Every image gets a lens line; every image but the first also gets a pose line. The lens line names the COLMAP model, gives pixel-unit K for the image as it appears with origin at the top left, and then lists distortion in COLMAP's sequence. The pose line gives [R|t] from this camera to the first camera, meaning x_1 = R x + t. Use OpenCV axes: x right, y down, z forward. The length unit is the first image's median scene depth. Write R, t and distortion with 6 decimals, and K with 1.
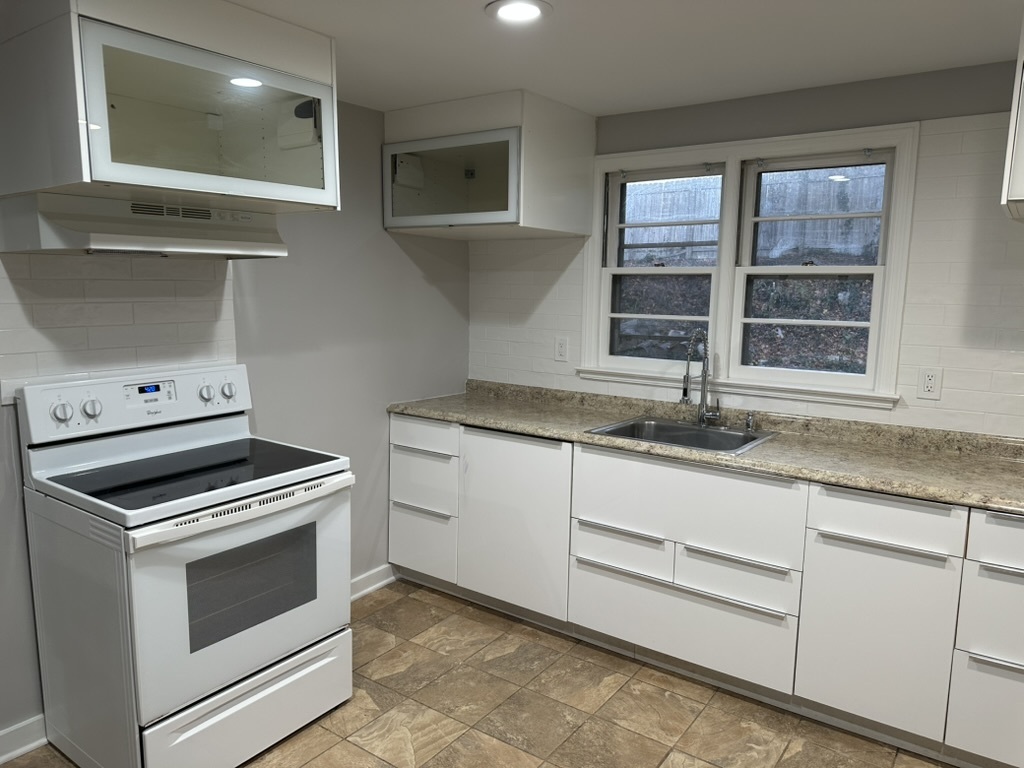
lens RADIAL K [[723.2, 0, 511.2], [0, 723.2, 384.4], [0, 0, 1]] dist [-0.000882, 0.000746]
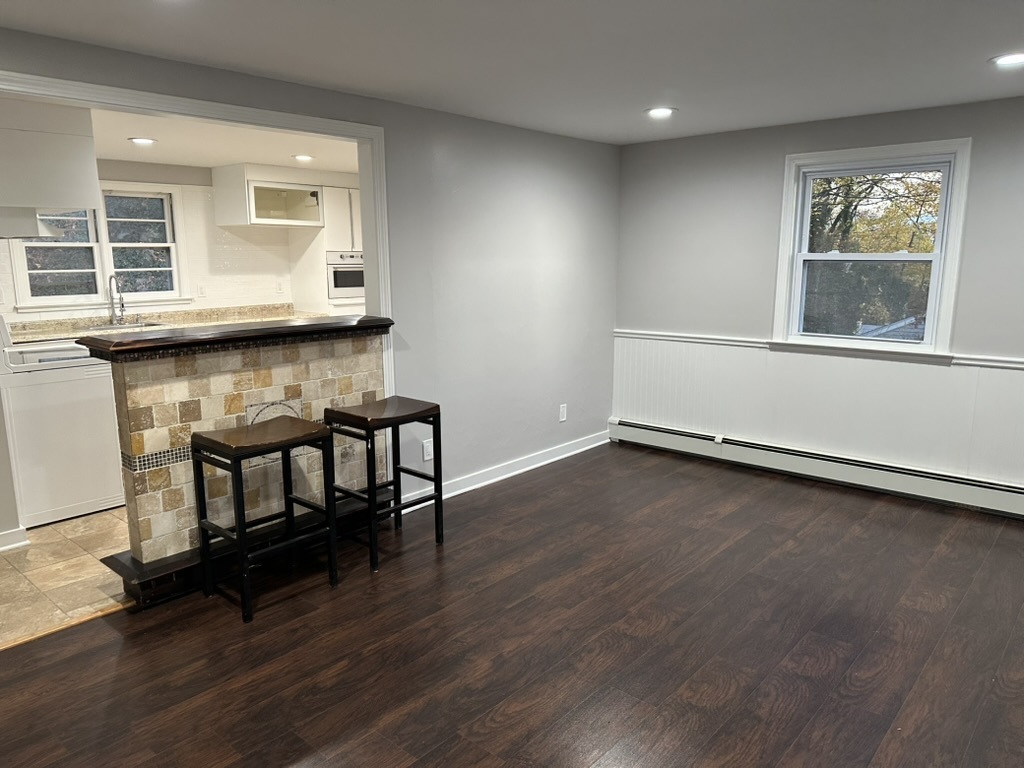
lens RADIAL K [[723.2, 0, 512.2], [0, 723.2, 386.5], [0, 0, 1]] dist [-0.000882, 0.000746]
pose [[0.084742, -0.187344, 0.978632, -1.567823], [0.150350, 0.973324, 0.173309, 0.041433], [-0.984994, 0.132451, 0.110648, -0.248510]]
